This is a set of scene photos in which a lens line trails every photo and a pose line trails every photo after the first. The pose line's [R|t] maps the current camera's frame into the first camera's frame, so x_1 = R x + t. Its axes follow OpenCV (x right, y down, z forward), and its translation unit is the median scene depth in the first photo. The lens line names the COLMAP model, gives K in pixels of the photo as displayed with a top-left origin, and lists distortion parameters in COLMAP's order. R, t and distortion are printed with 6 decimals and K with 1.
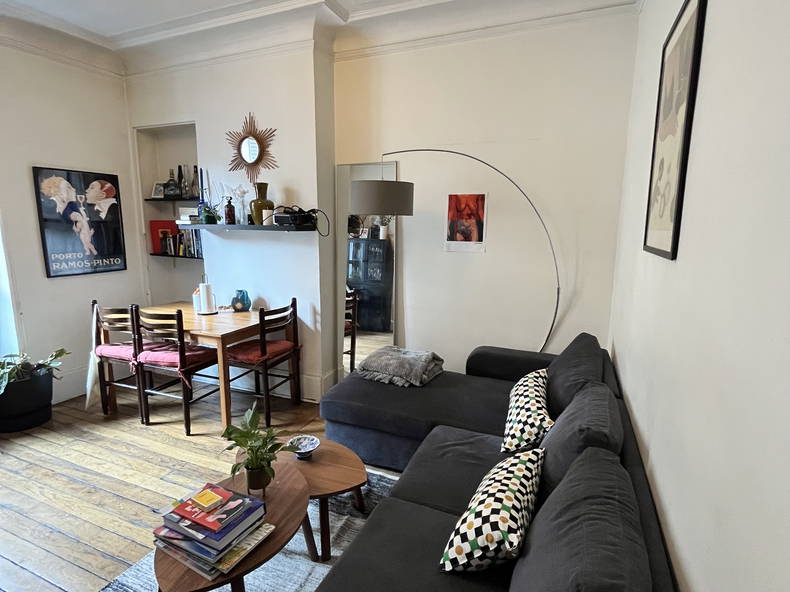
lens RADIAL K [[422.9, 0, 396.9], [0, 422.9, 297.0], [0, 0, 1]] dist [-0.004306, 0.000019]
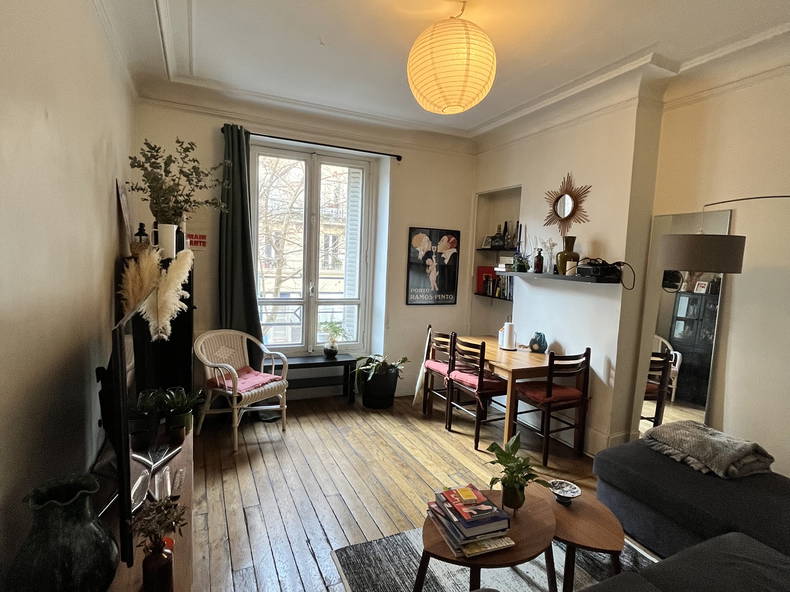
lens RADIAL K [[422.9, 0, 396.9], [0, 422.9, 297.0], [0, 0, 1]] dist [-0.004306, 0.000019]
pose [[0.738554, 0.082244, -0.669159, 0.085747], [-0.150316, 0.987635, -0.044517, -0.004499], [0.657224, 0.133463, 0.741784, -0.063193]]
